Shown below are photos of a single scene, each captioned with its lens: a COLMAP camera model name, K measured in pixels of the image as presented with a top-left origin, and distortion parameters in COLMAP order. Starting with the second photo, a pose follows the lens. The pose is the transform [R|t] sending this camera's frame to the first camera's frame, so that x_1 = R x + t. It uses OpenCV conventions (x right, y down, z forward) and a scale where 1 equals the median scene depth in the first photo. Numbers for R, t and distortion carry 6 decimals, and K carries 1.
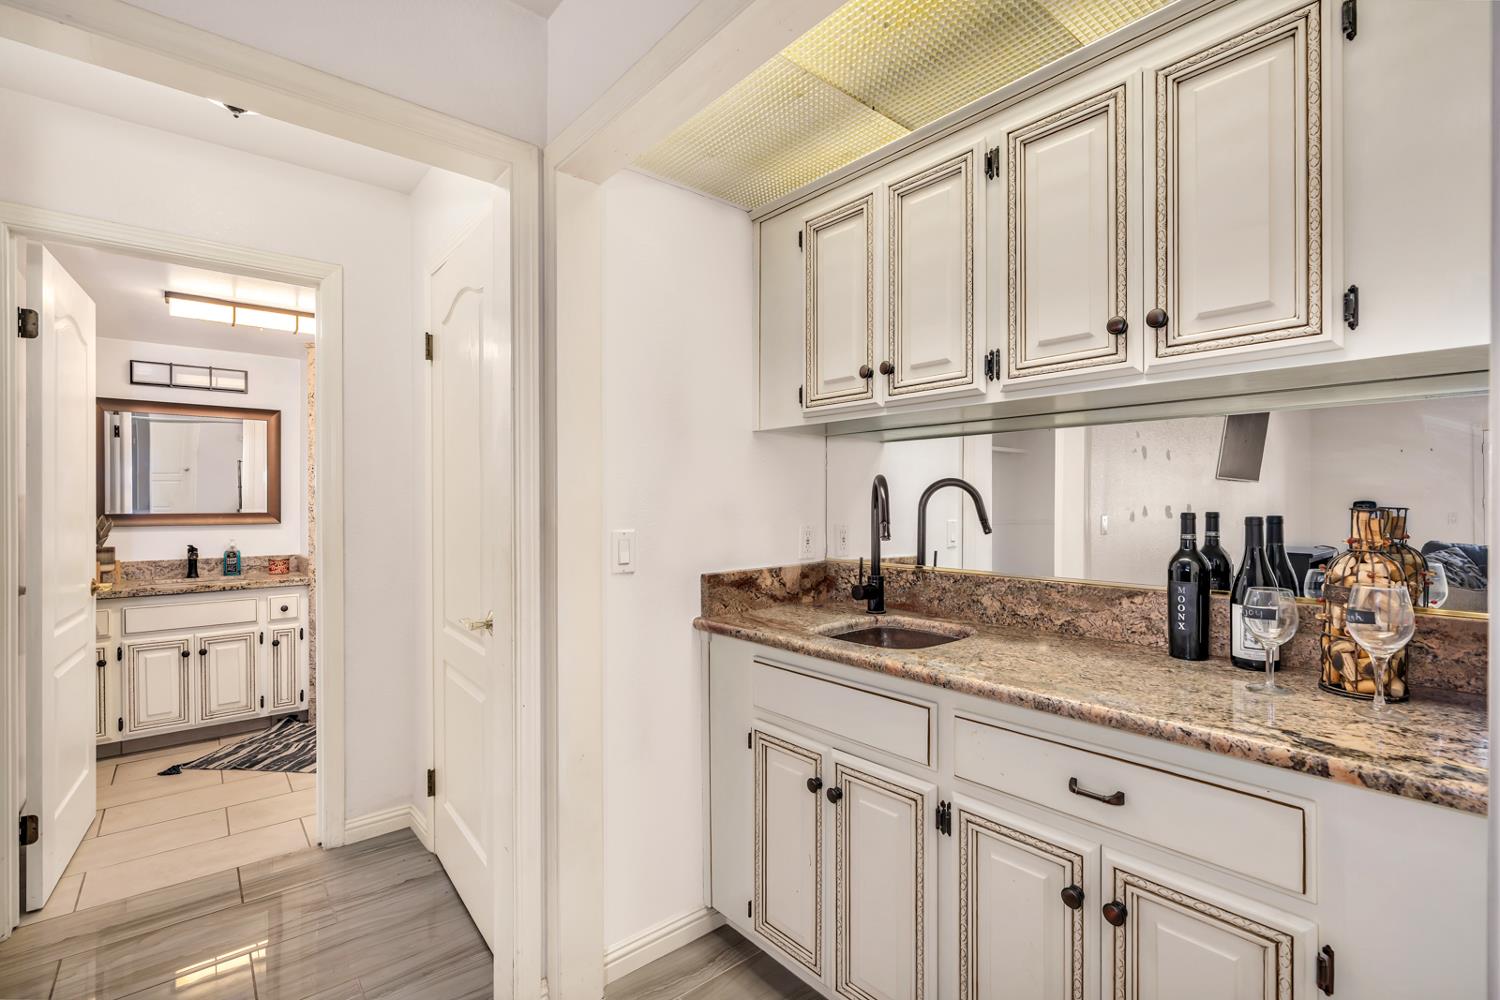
lens RADIAL K [[677.9, 0, 753.6], [0, 677.9, 506.4], [0, 0, 1]] dist [-0.004282, 0.000054]
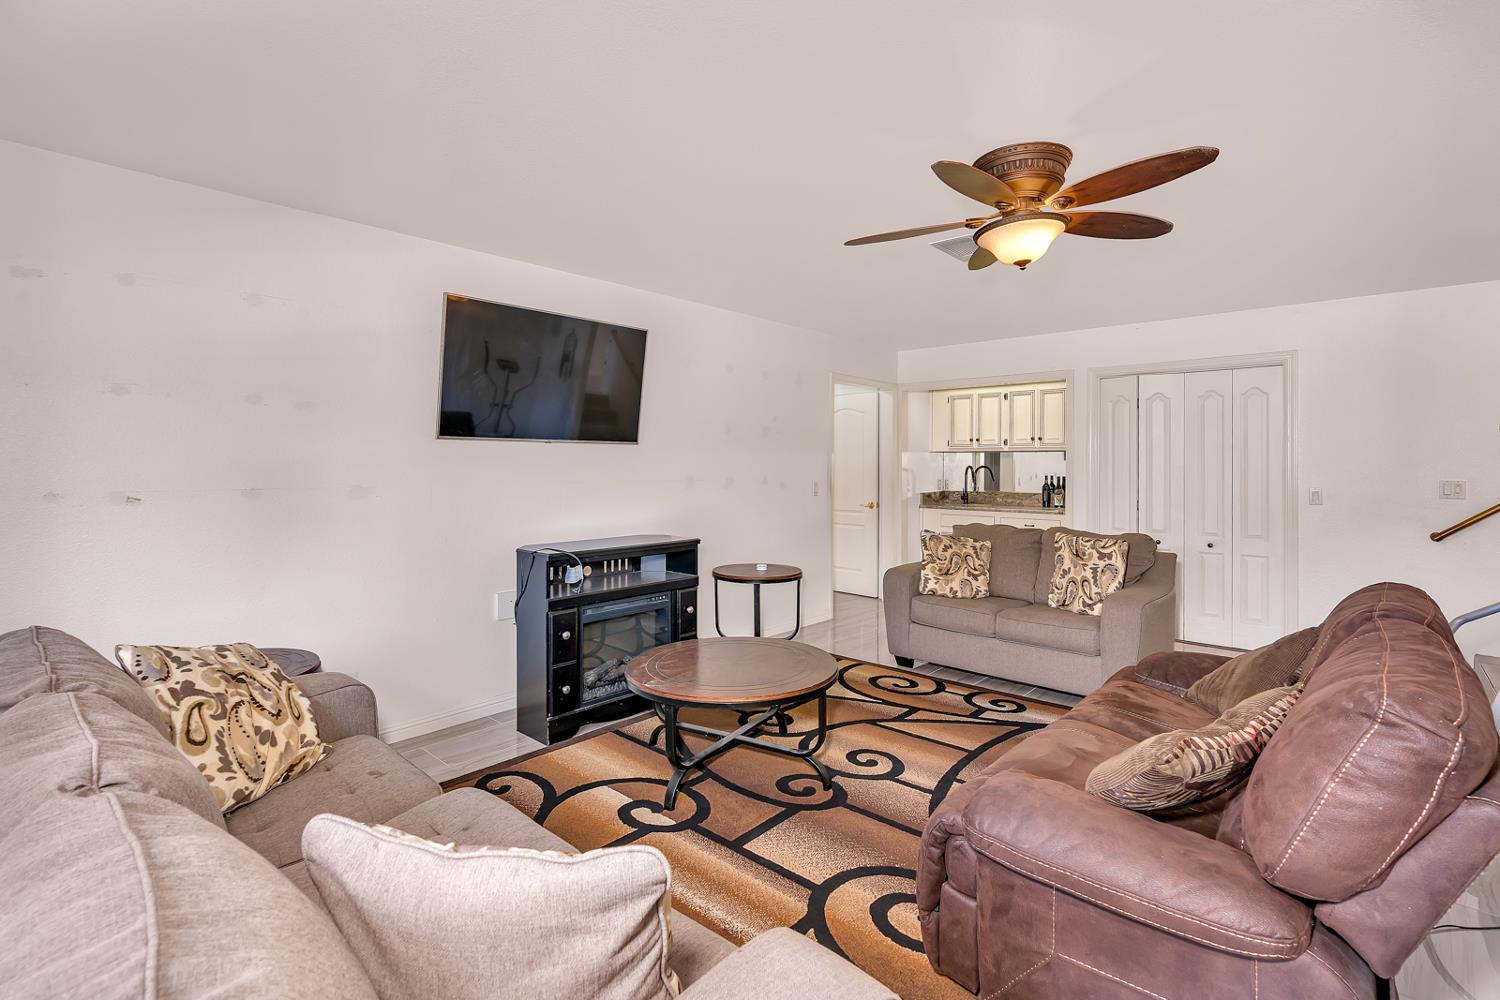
lens RADIAL K [[690.7, 0, 756.2], [0, 690.7, 469.2], [0, 0, 1]] dist [-0.011380, 0.000100]
pose [[0.991277, 0.005964, 0.131657, -1.738909], [-0.005629, 0.999980, -0.002919, -0.009818], [-0.131672, 0.002152, 0.991291, -3.048477]]
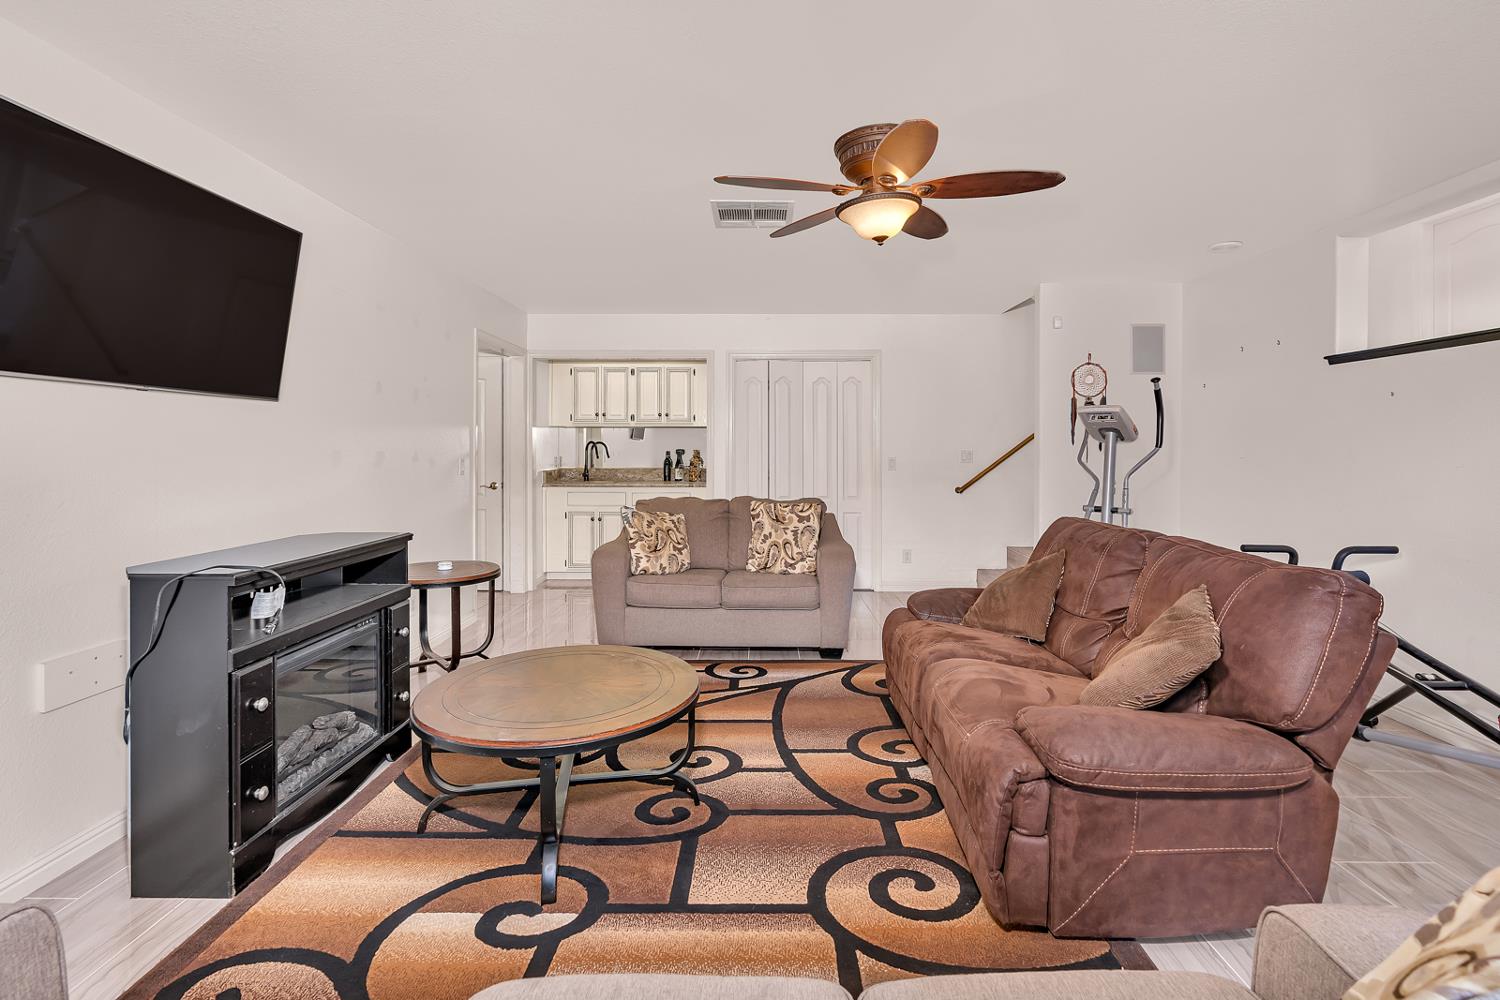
lens RADIAL K [[699.2, 0, 755.0], [0, 699.2, 450.4], [0, 0, 1]] dist [-0.001433, 0.000344]
pose [[0.657654, 0.002193, 0.753317, -2.404356], [0.002873, 0.999981, -0.005420, 0.029892], [-0.753314, 0.005729, 0.657636, -2.444596]]
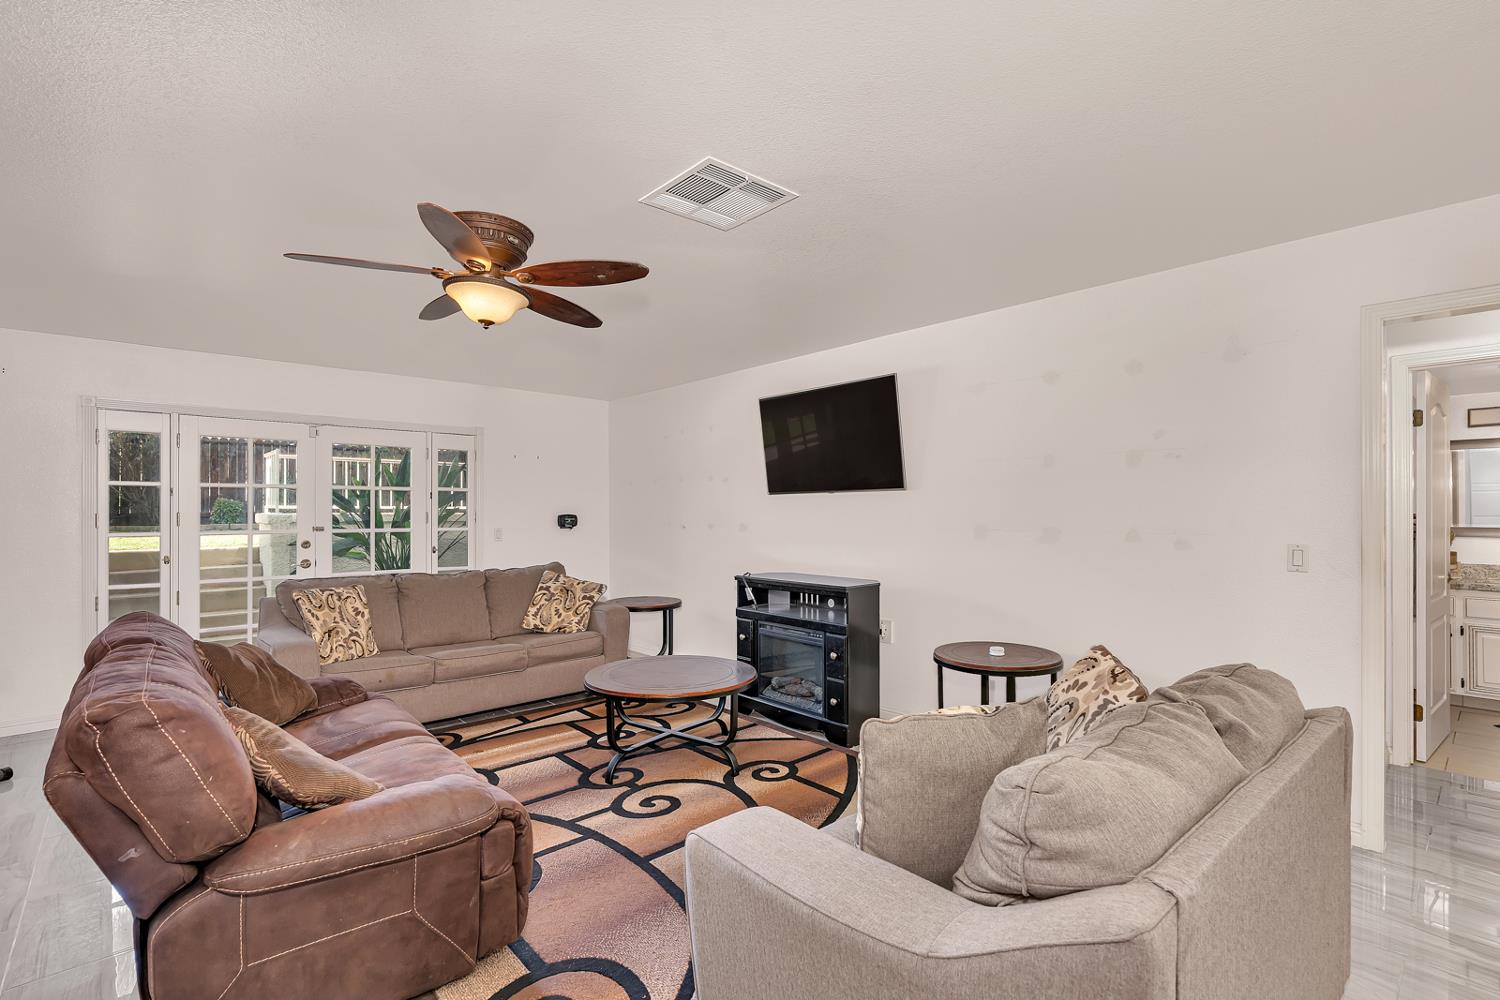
lens RADIAL K [[677.9, 0, 753.6], [0, 677.9, 506.4], [0, 0, 1]] dist [-0.004282, 0.000054]
pose [[0.033006, -0.002193, -0.999453, 0.758635], [-0.006288, 0.999977, -0.002401, -0.040491], [0.999435, 0.006363, 0.032991, -0.958767]]
